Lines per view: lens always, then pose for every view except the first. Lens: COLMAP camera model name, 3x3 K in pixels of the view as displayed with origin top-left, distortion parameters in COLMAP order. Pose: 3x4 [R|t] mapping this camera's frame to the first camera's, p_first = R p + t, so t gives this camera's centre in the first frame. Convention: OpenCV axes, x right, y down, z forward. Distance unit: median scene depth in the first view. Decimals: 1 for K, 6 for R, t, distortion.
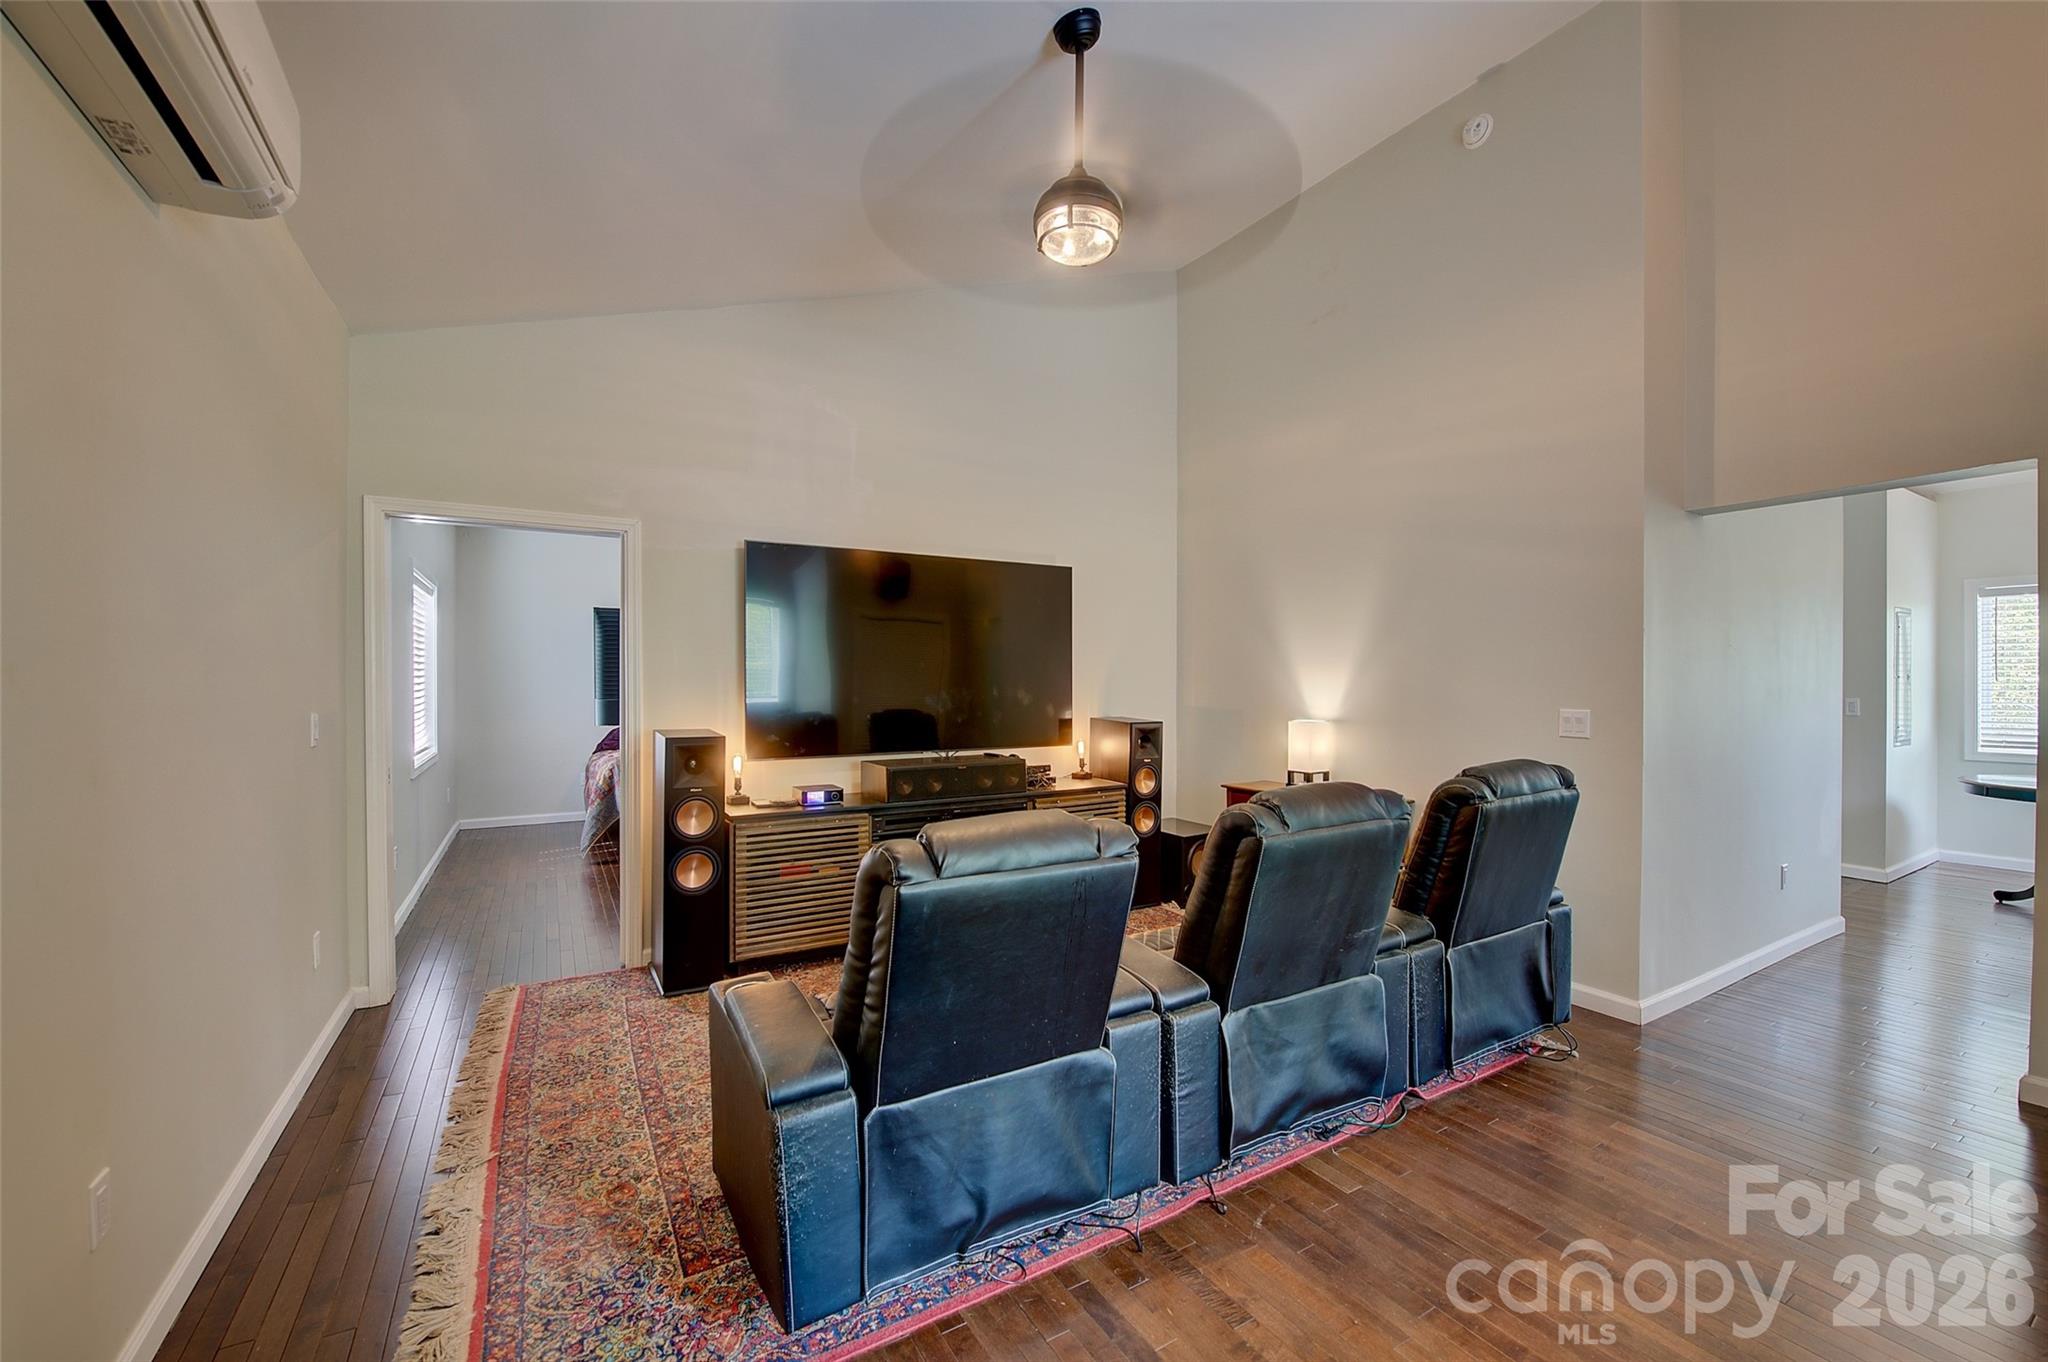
lens RADIAL K [[812.7, 0, 1024.0], [0, 812.7, 681.0], [0, 0, 1]] dist [-0.027399, -0.000034]
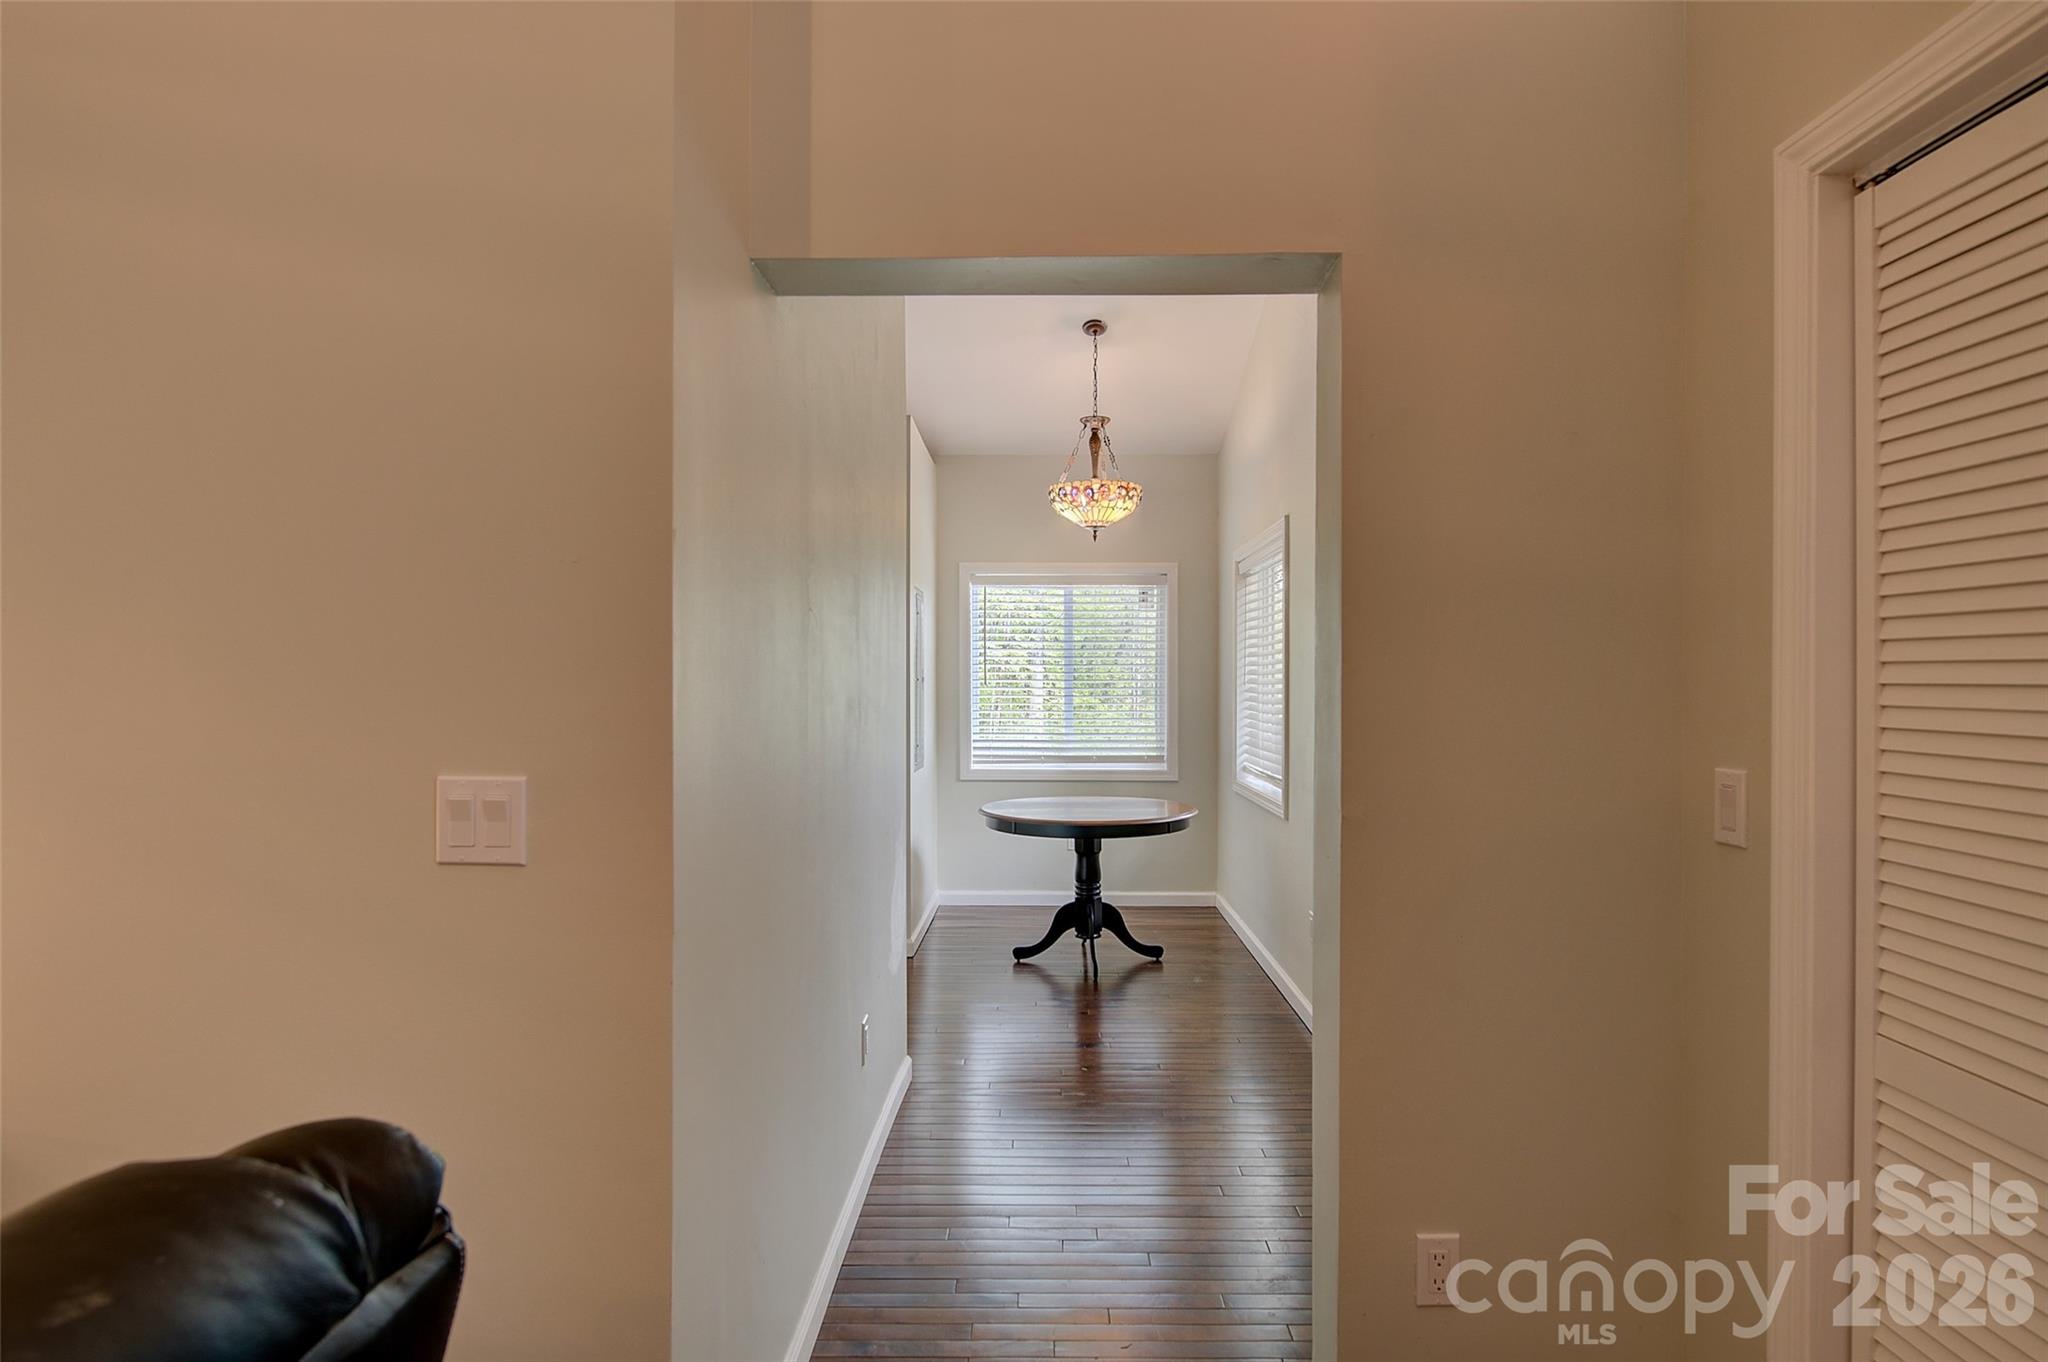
lens RADIAL K [[1112.3, 0, 1024.0], [0, 1112.3, 681.0], [0, 0, 1]] dist [-0.001133, -0.000100]
pose [[0.522239, 0.001635, 0.852798, 0.421696], [0.001374, 0.999995, -0.002759, -0.000376], [-0.852798, 0.002612, 0.522234, 0.585405]]
